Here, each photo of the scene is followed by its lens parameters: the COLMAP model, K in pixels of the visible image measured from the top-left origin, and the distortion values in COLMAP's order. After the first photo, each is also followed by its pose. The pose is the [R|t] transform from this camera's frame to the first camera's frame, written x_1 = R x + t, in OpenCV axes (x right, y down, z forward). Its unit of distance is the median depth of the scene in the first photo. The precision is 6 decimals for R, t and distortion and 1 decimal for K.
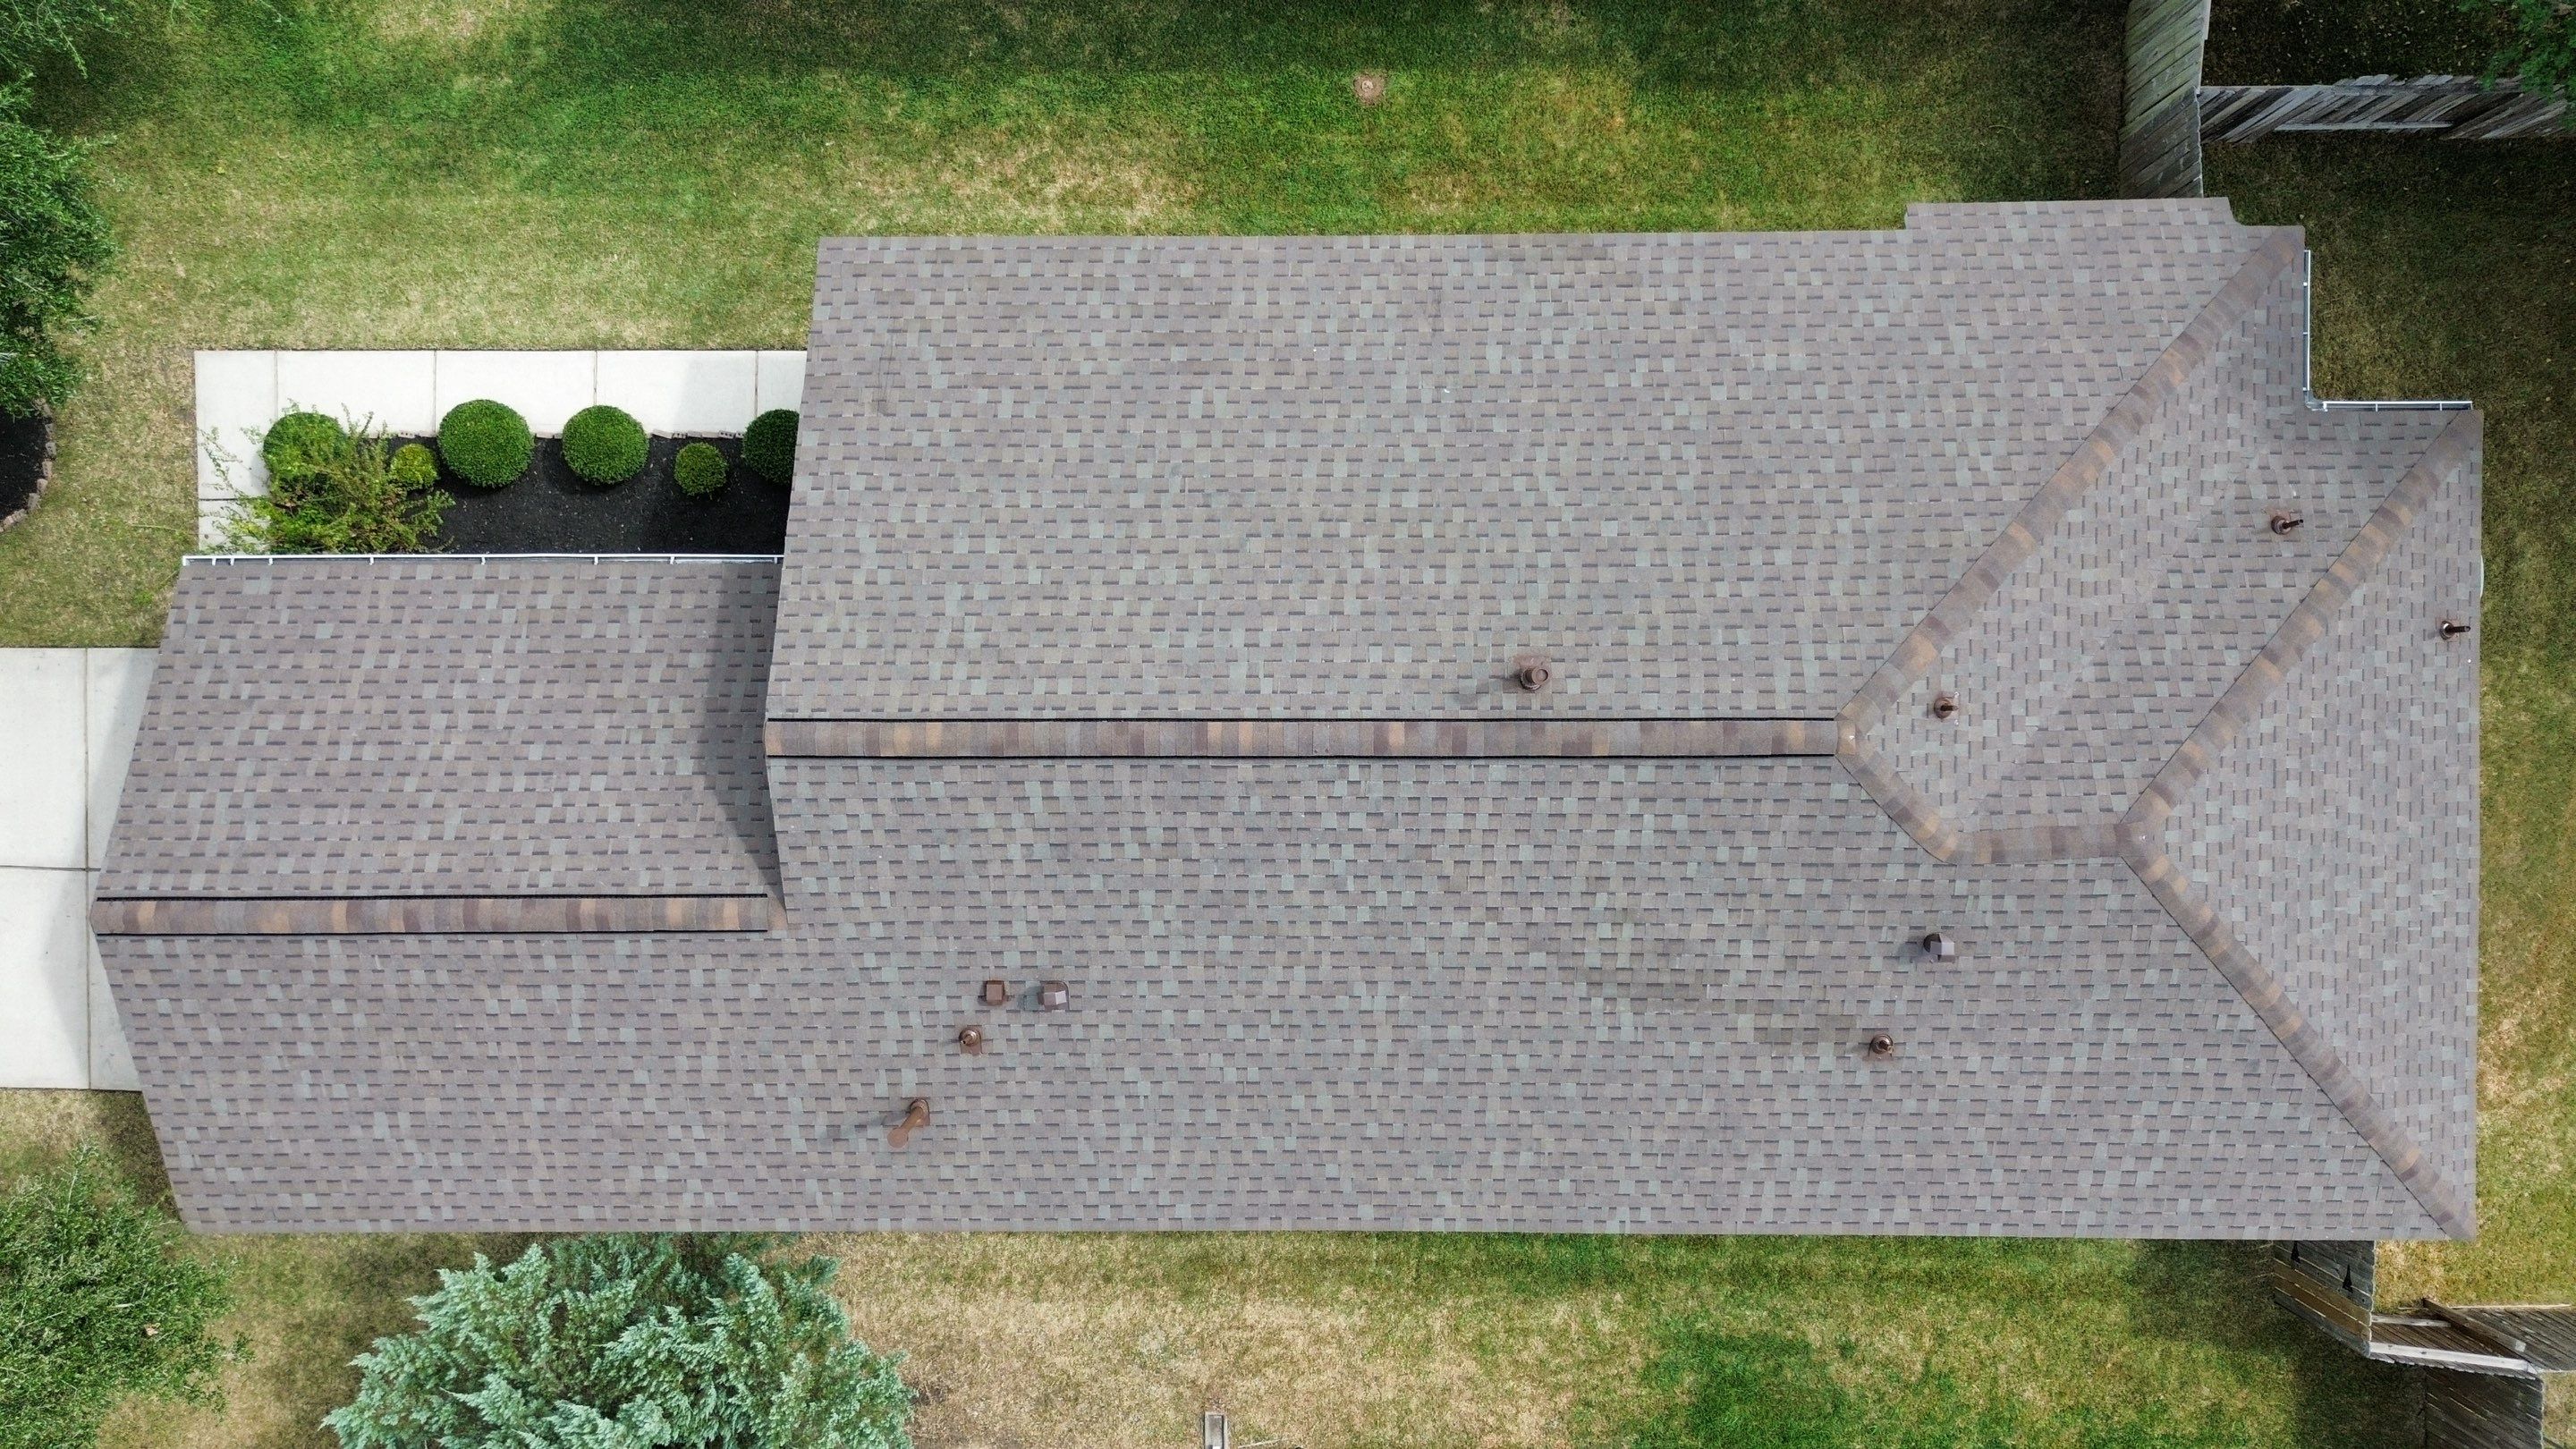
lens RADIAL K [[1815.3, 0, 1285.5], [0, 1815.3, 726.2], [0, 0, 1]] dist [0.074061, -0.074133]
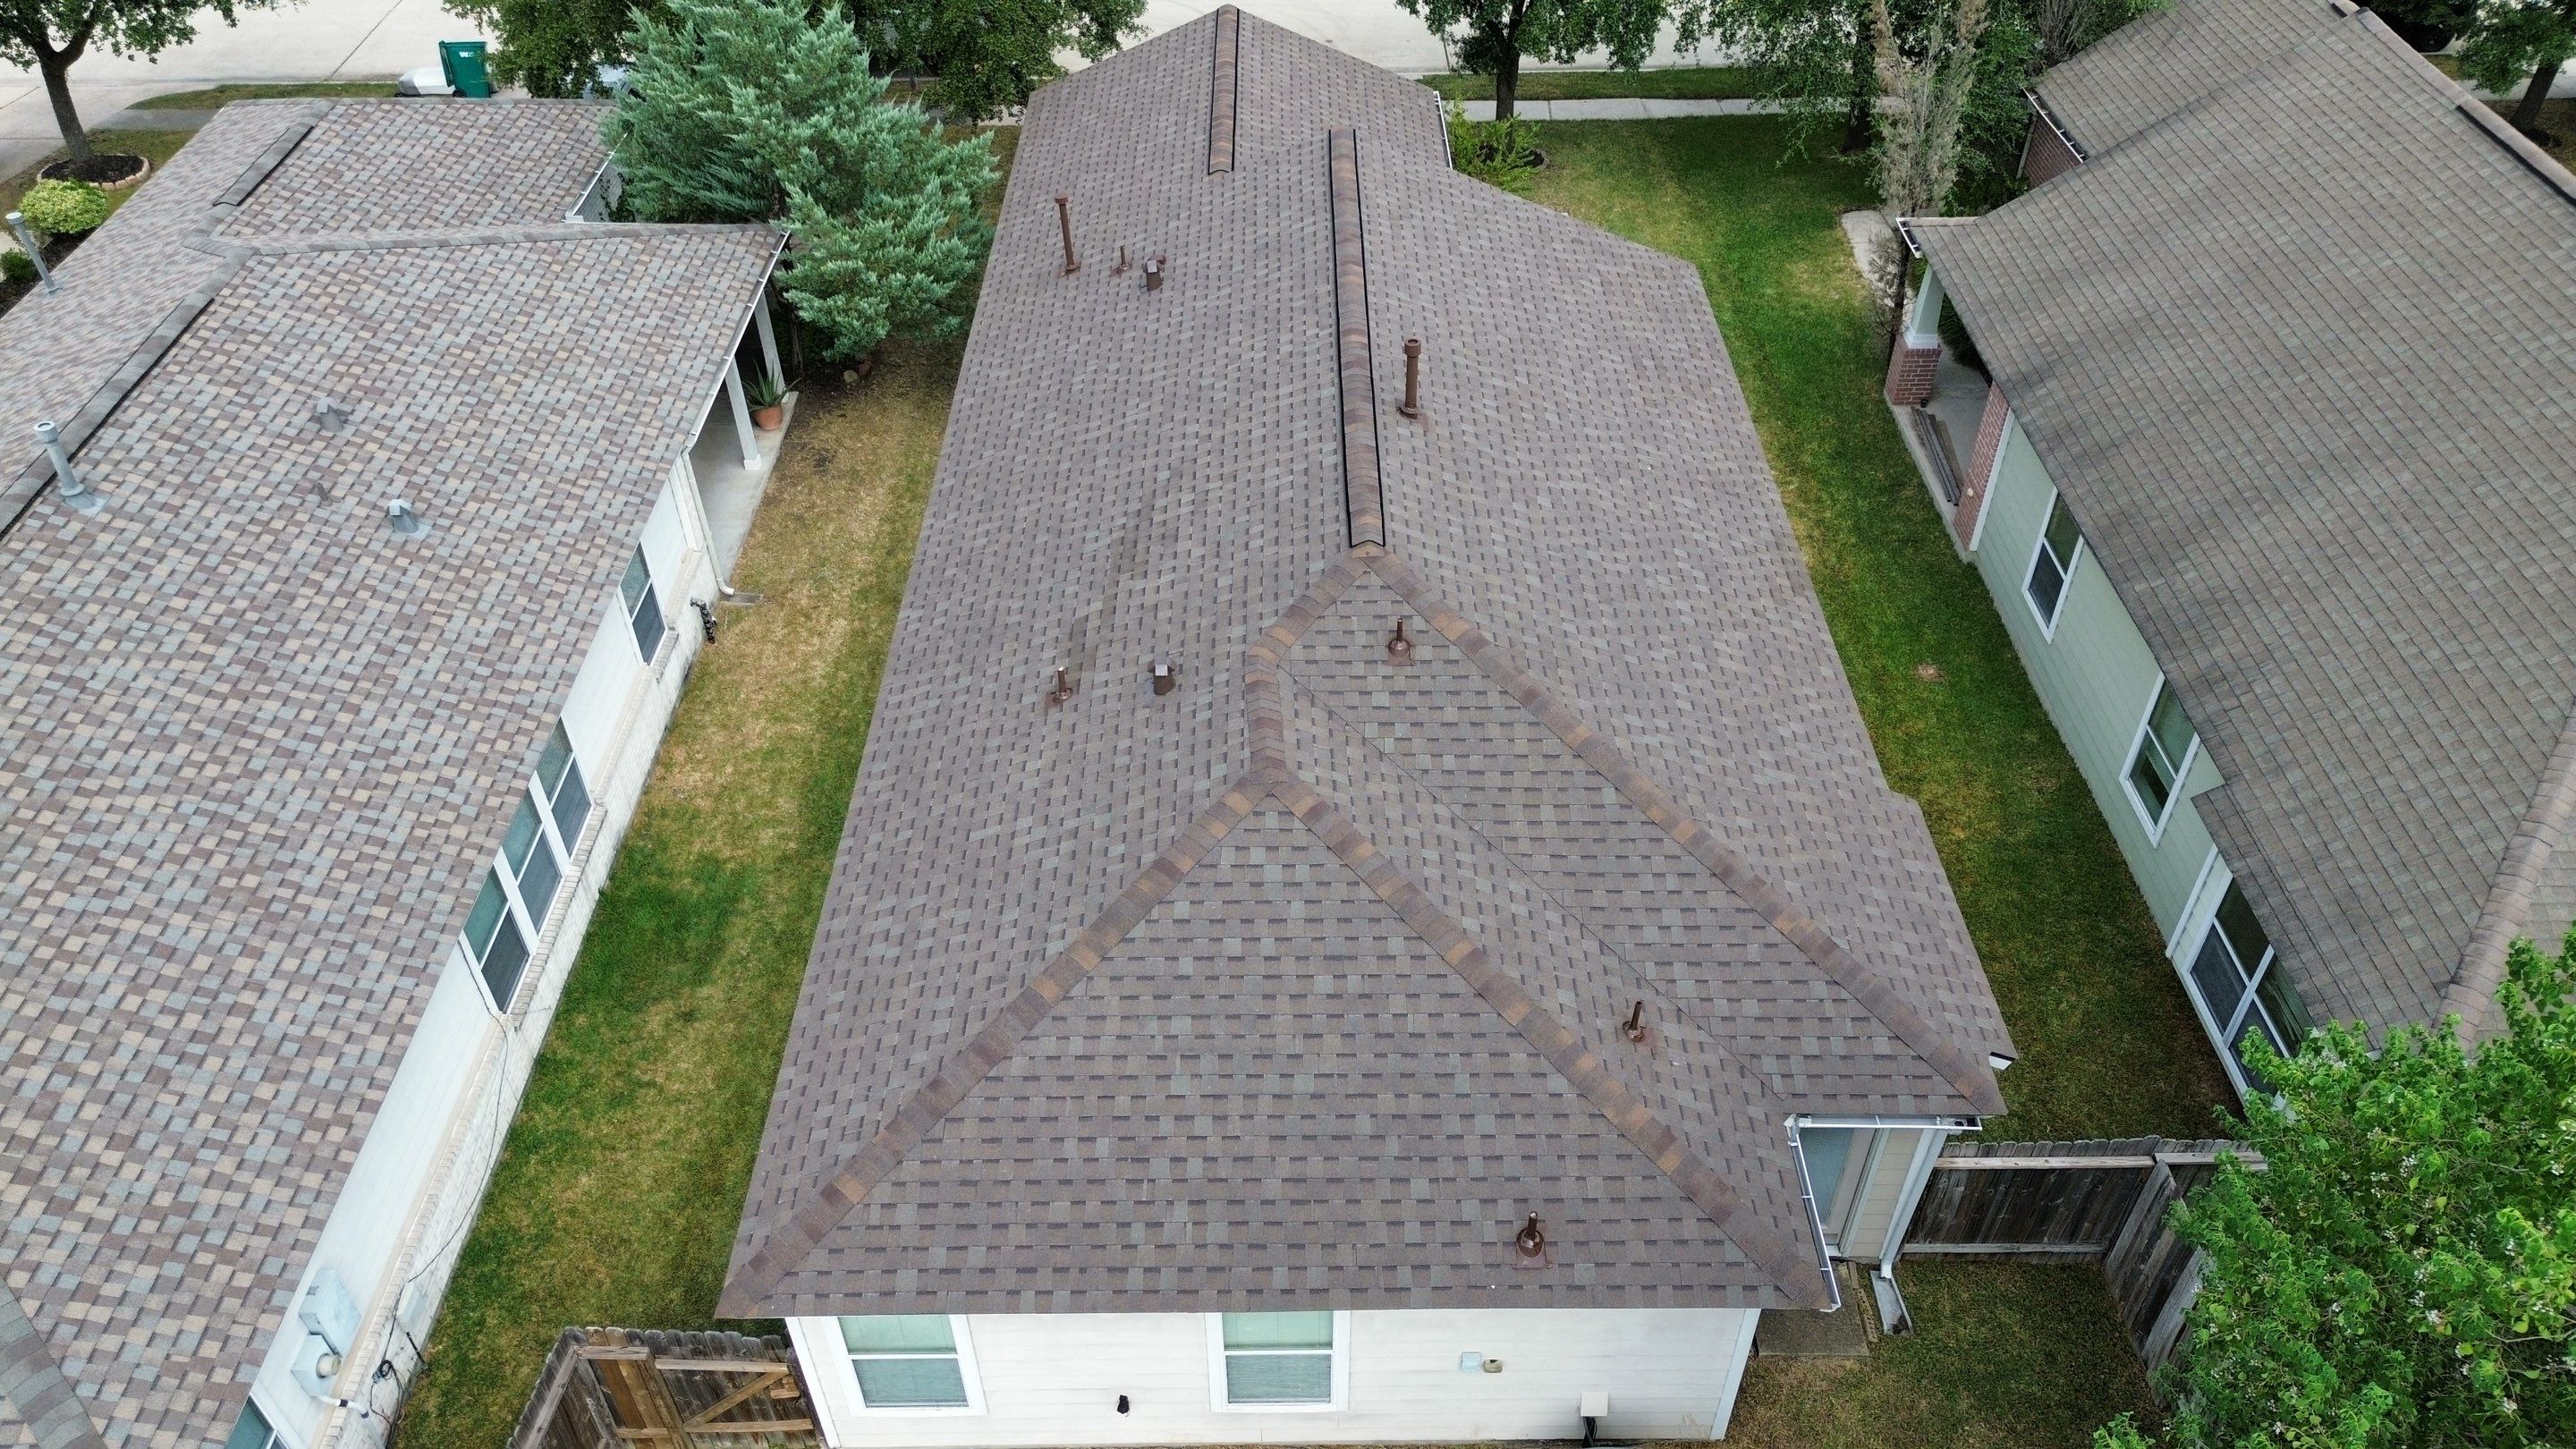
lens RADIAL K [[1815.3, 0, 1292.3], [0, 1815.3, 730.5], [0, 0, 1]] dist [0.074061, -0.074133]
pose [[0.005178, 0.668654, -0.743556, 1.060418], [-0.999978, 0.000332, -0.006665, 0.052295], [-0.004210, 0.743574, 0.668641, 0.337987]]
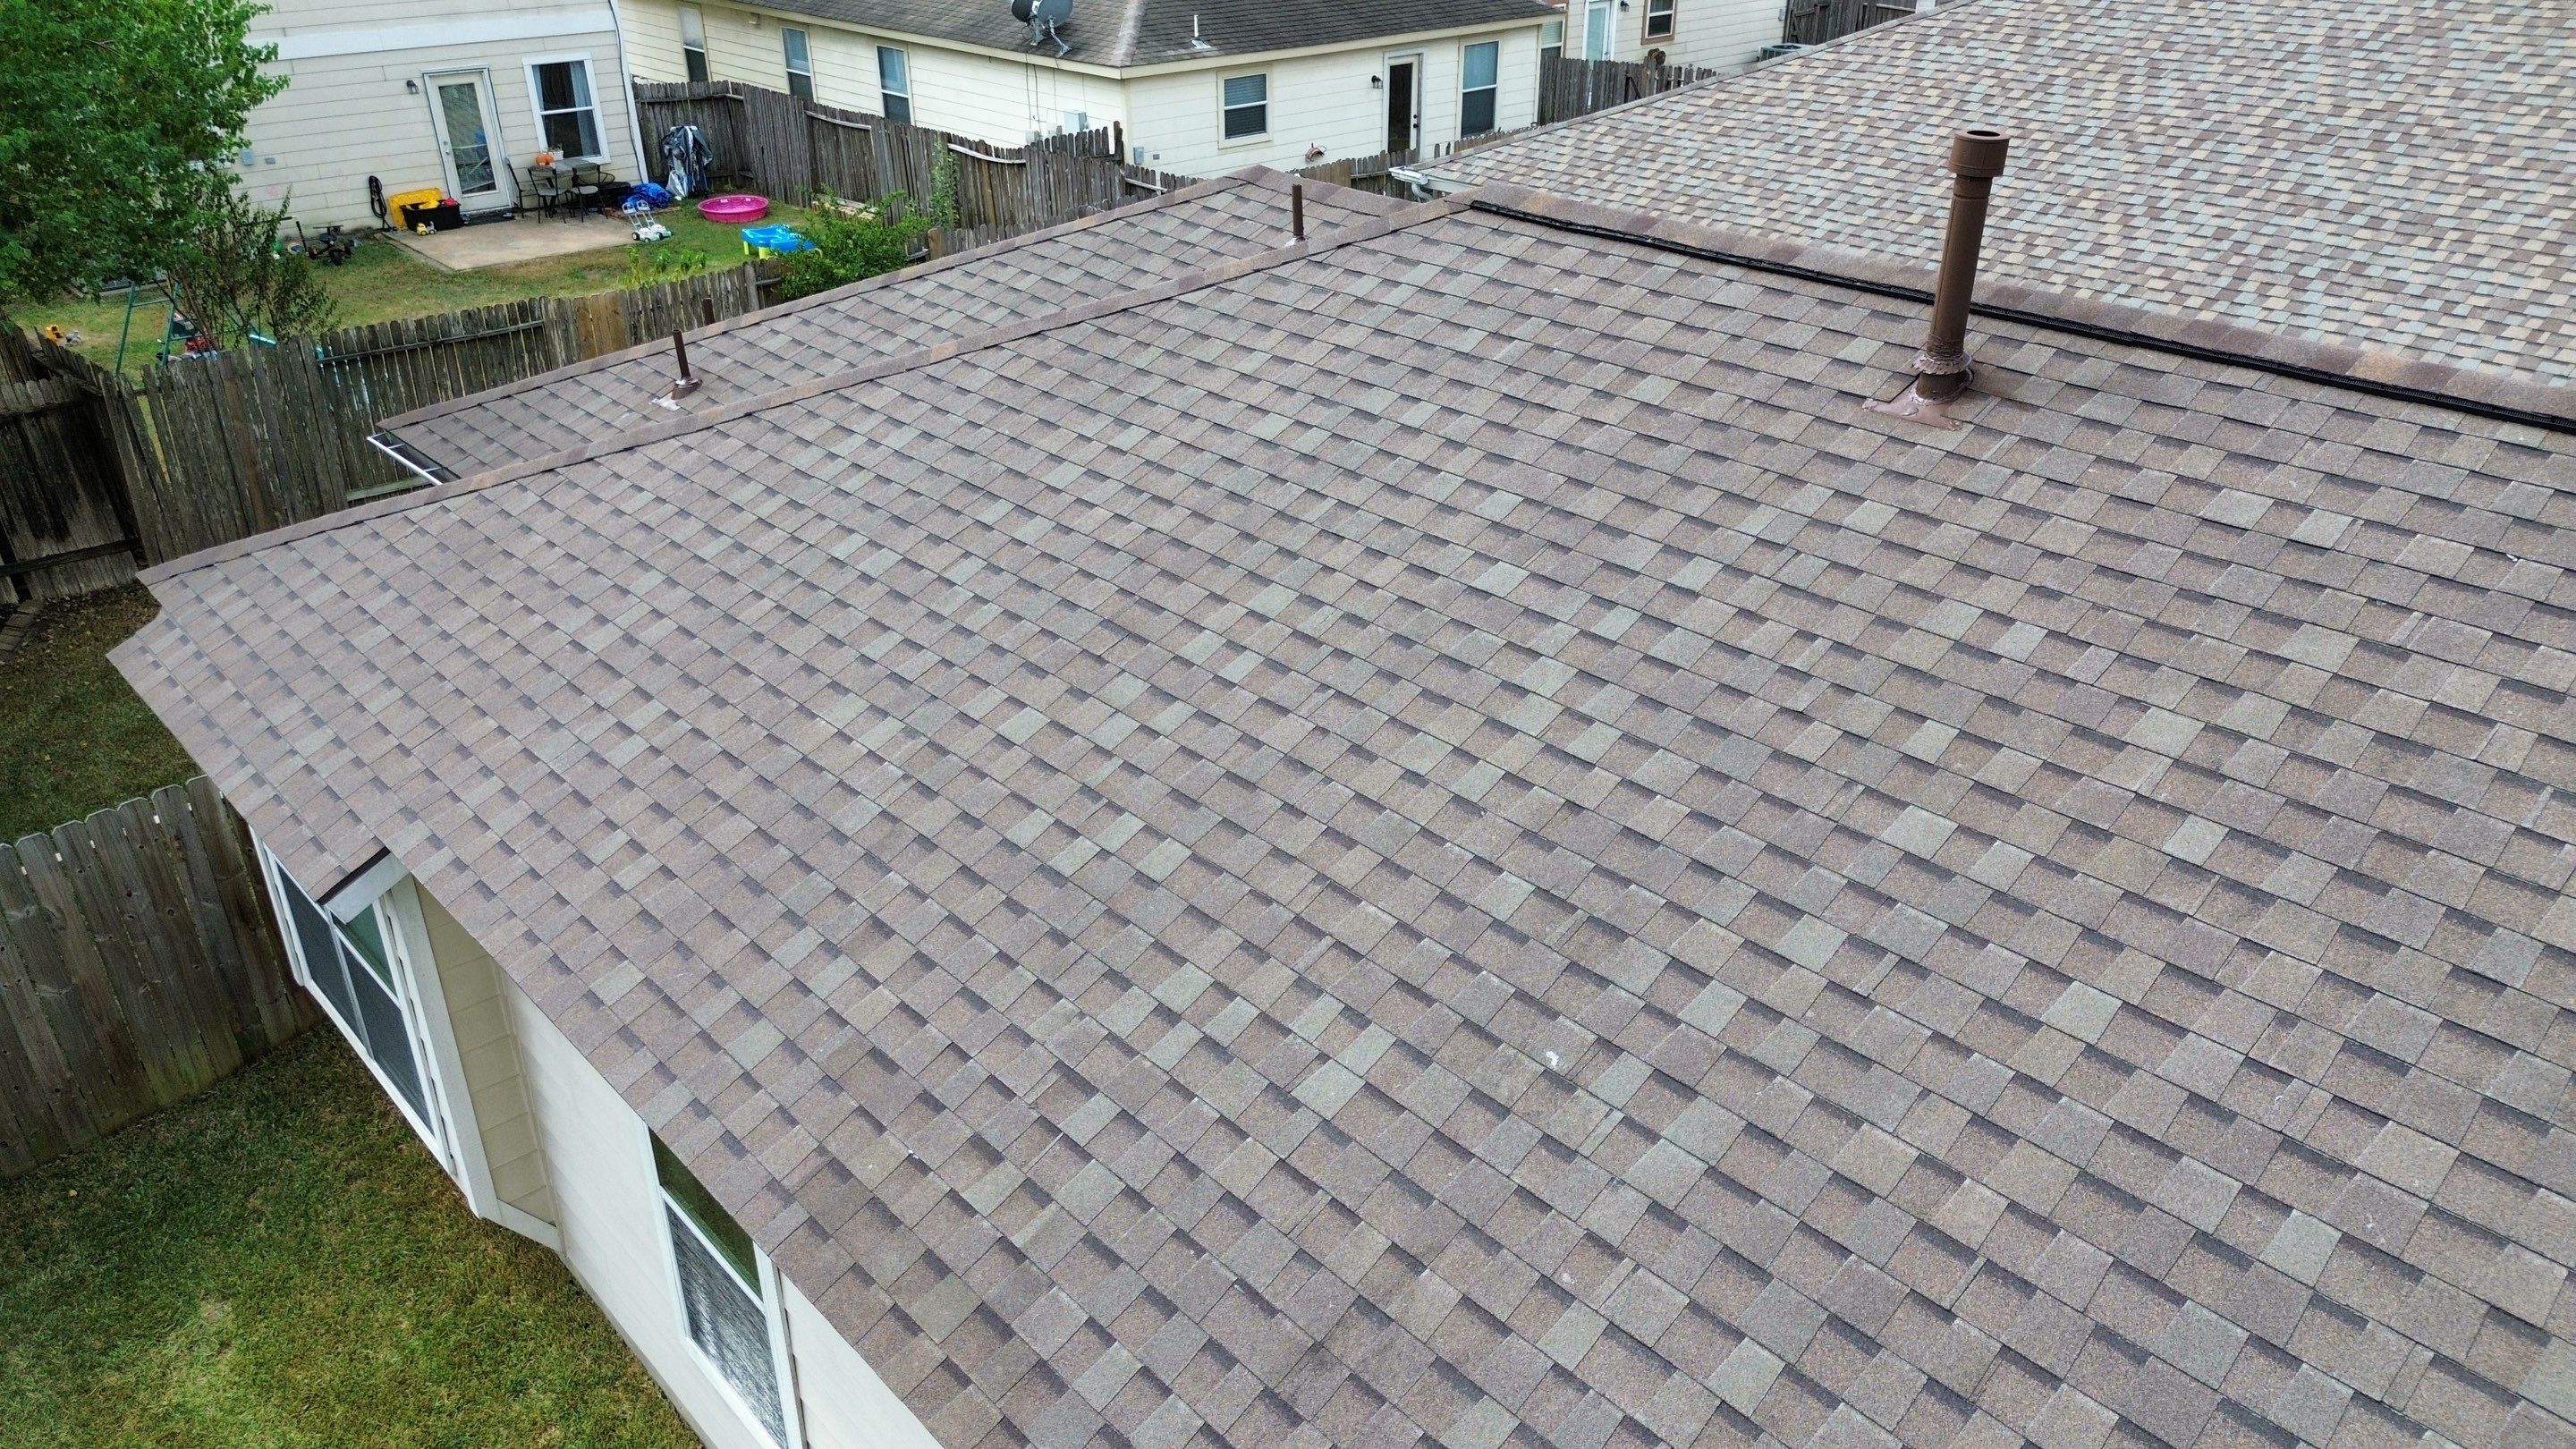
lens RADIAL K [[1815.3, 0, 1296.2], [0, 1815.3, 727.8], [0, 0, 1]] dist [0.074061, -0.074133]
pose [[-0.668710, -0.322927, 0.669735, -0.057482], [0.742996, -0.324154, 0.585561, -0.358784], [0.028004, 0.889181, 0.456698, 0.814590]]
